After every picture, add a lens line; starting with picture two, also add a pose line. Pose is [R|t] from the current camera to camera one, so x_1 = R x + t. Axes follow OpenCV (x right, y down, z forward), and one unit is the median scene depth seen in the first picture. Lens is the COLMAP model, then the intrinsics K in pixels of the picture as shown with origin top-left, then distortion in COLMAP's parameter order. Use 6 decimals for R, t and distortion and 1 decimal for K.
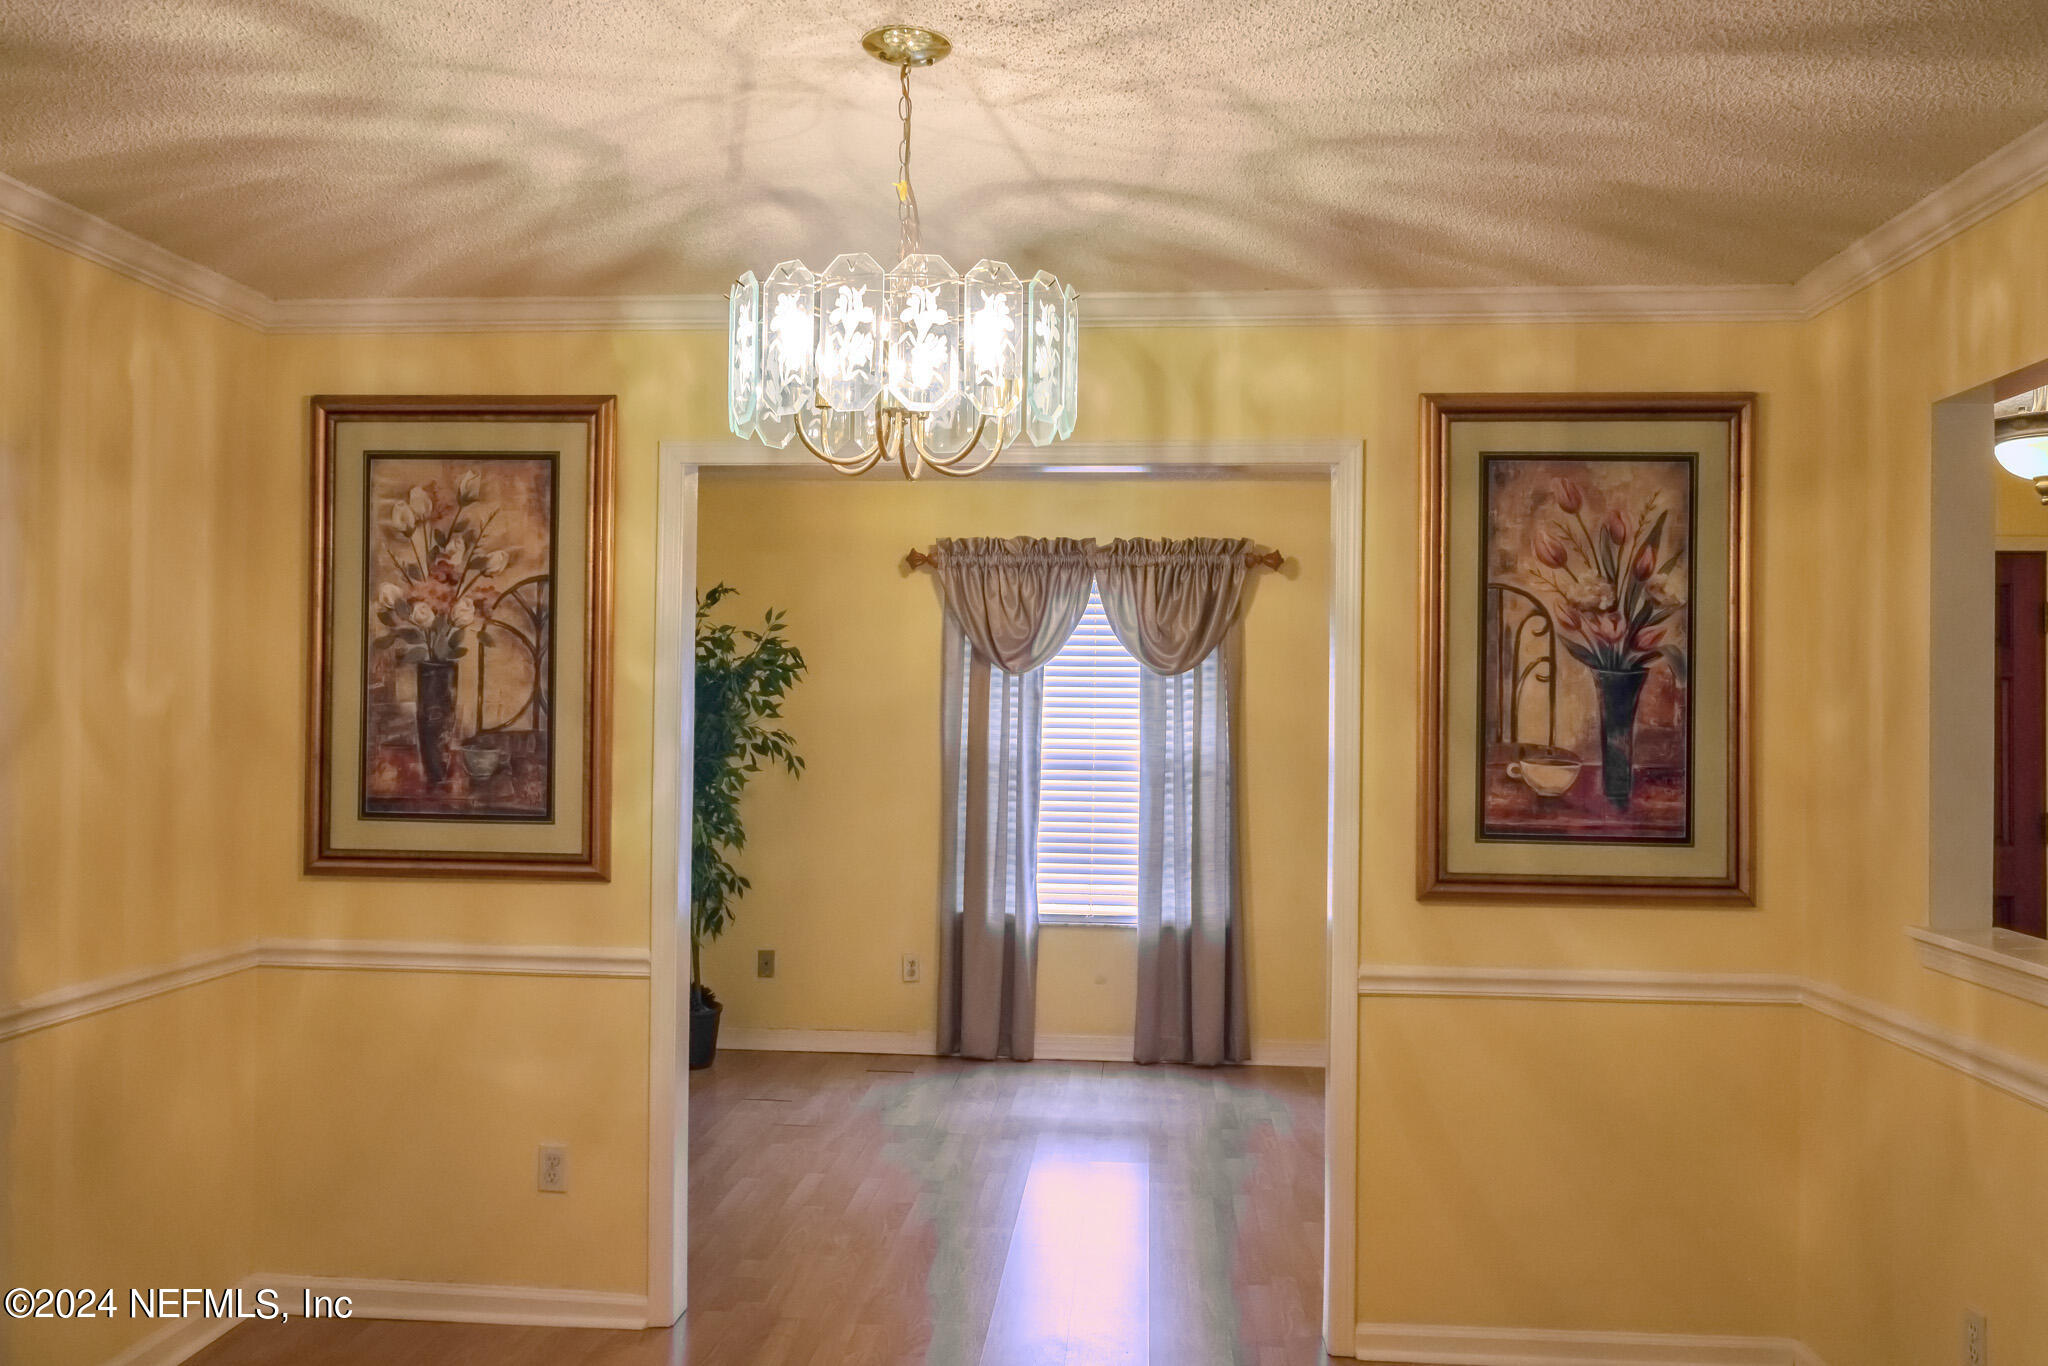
lens RADIAL K [[1626.1, 0, 1024.0], [0, 1626.1, 683.0], [0, 0, 1]] dist [-0.002292, -0.006016]
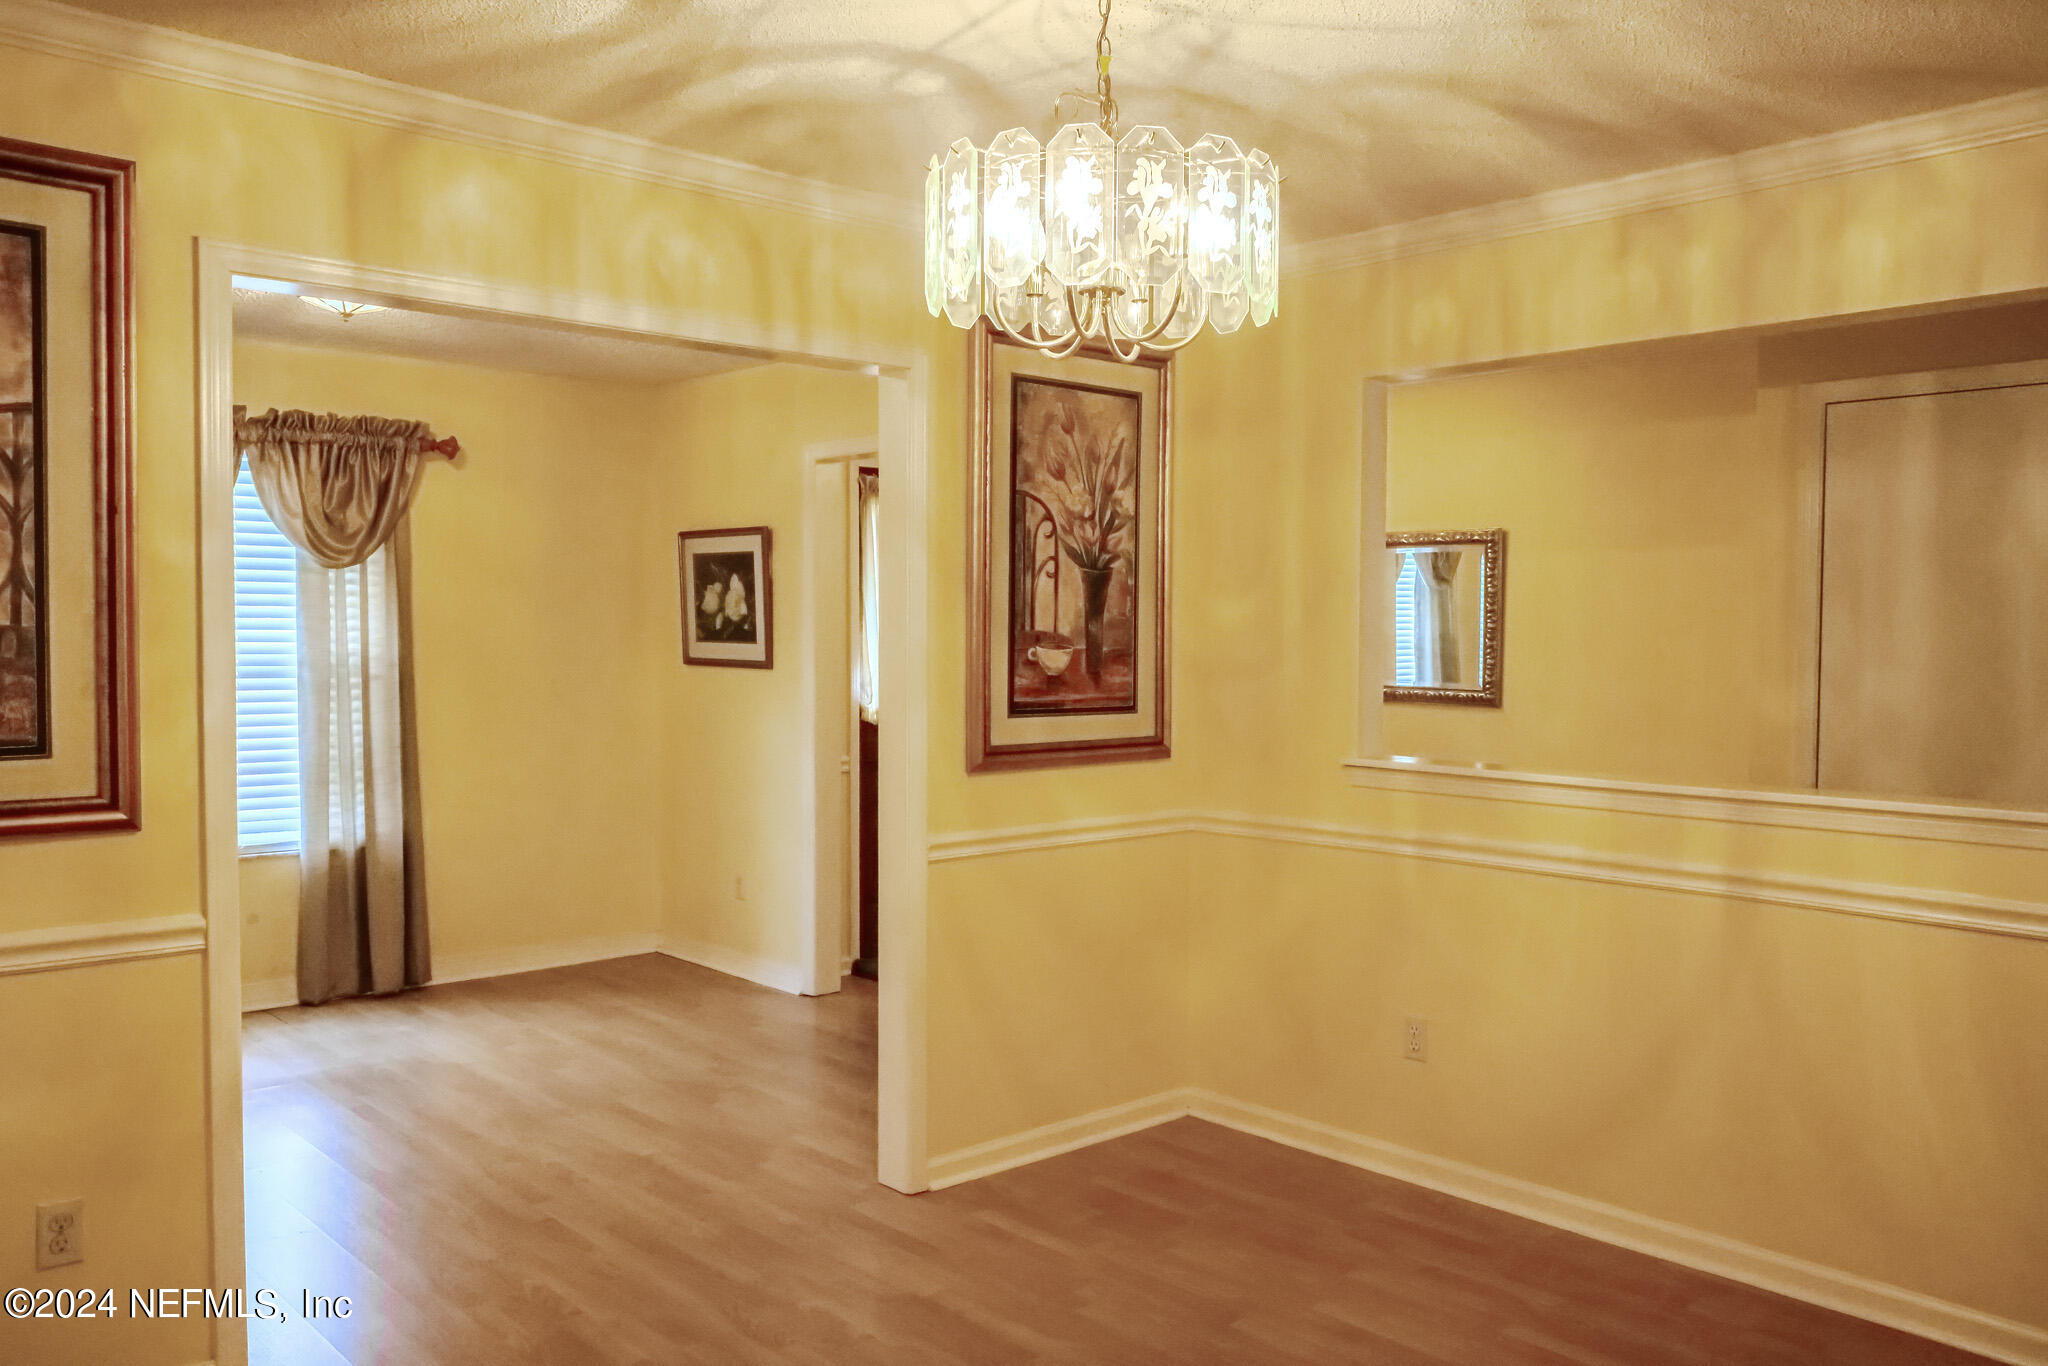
lens RADIAL K [[1598.5, 0, 1024.0], [0, 1598.5, 683.0], [0, 0, 1]] dist [-0.008359, -0.004370]
pose [[0.684600, -0.032298, 0.728203, -0.529243], [-0.009587, 0.998532, 0.053301, 0.013669], [-0.728855, -0.043471, 0.683286, 0.228027]]
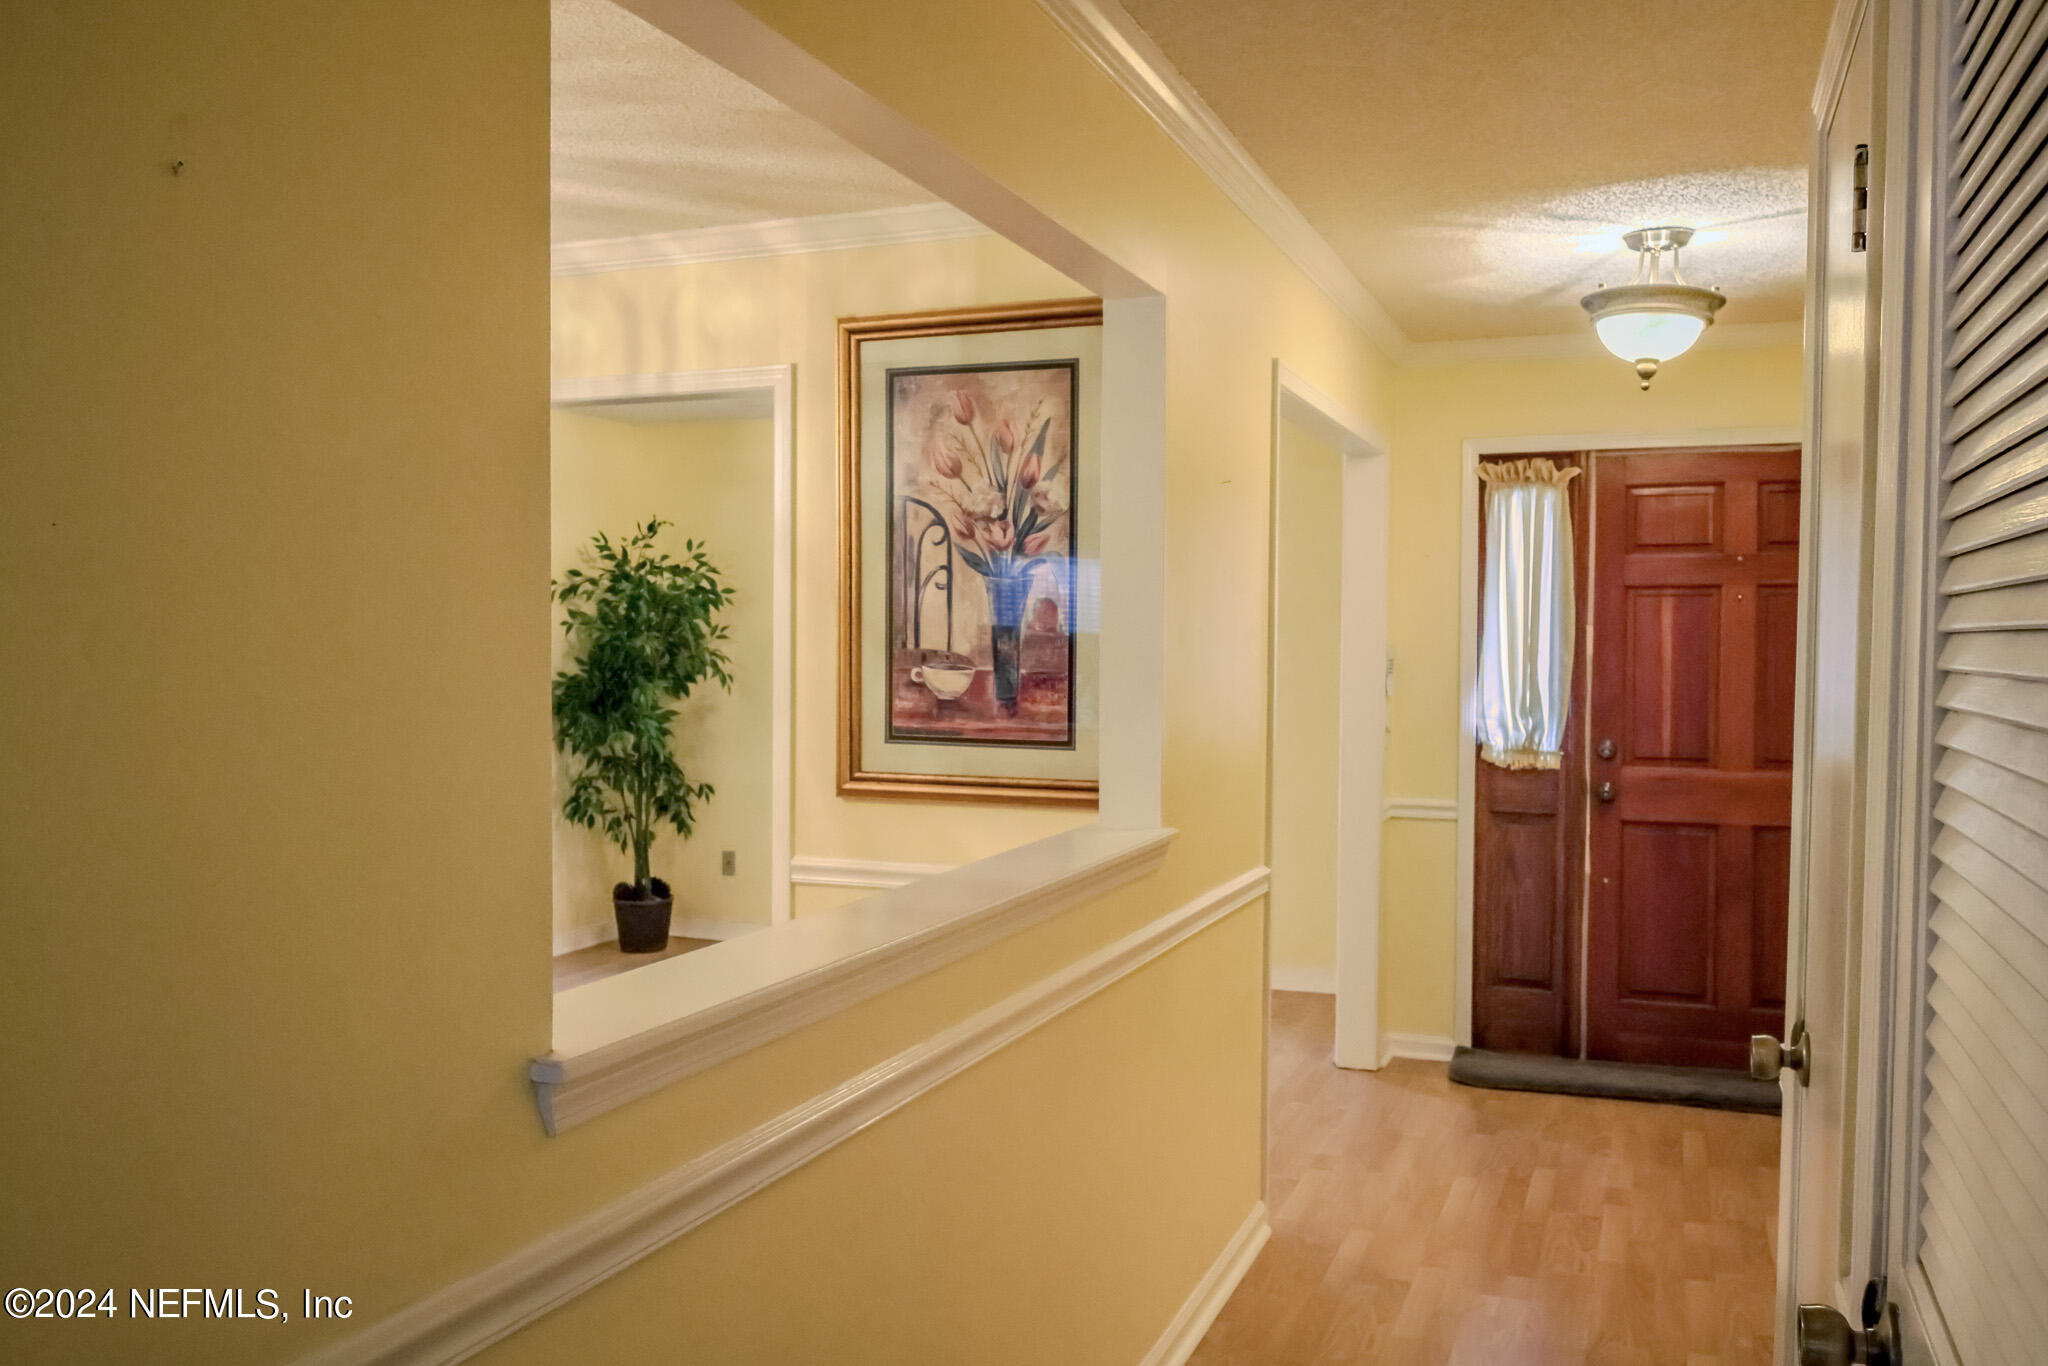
lens RADIAL K [[1626.1, 0, 1024.0], [0, 1626.1, 683.0], [0, 0, 1]] dist [-0.002292, -0.006016]
pose [[0.956589, 0.001782, -0.291434, 0.670932], [0.010212, 0.999162, 0.039627, 0.018272], [0.291261, -0.040883, 0.955770, 0.022263]]
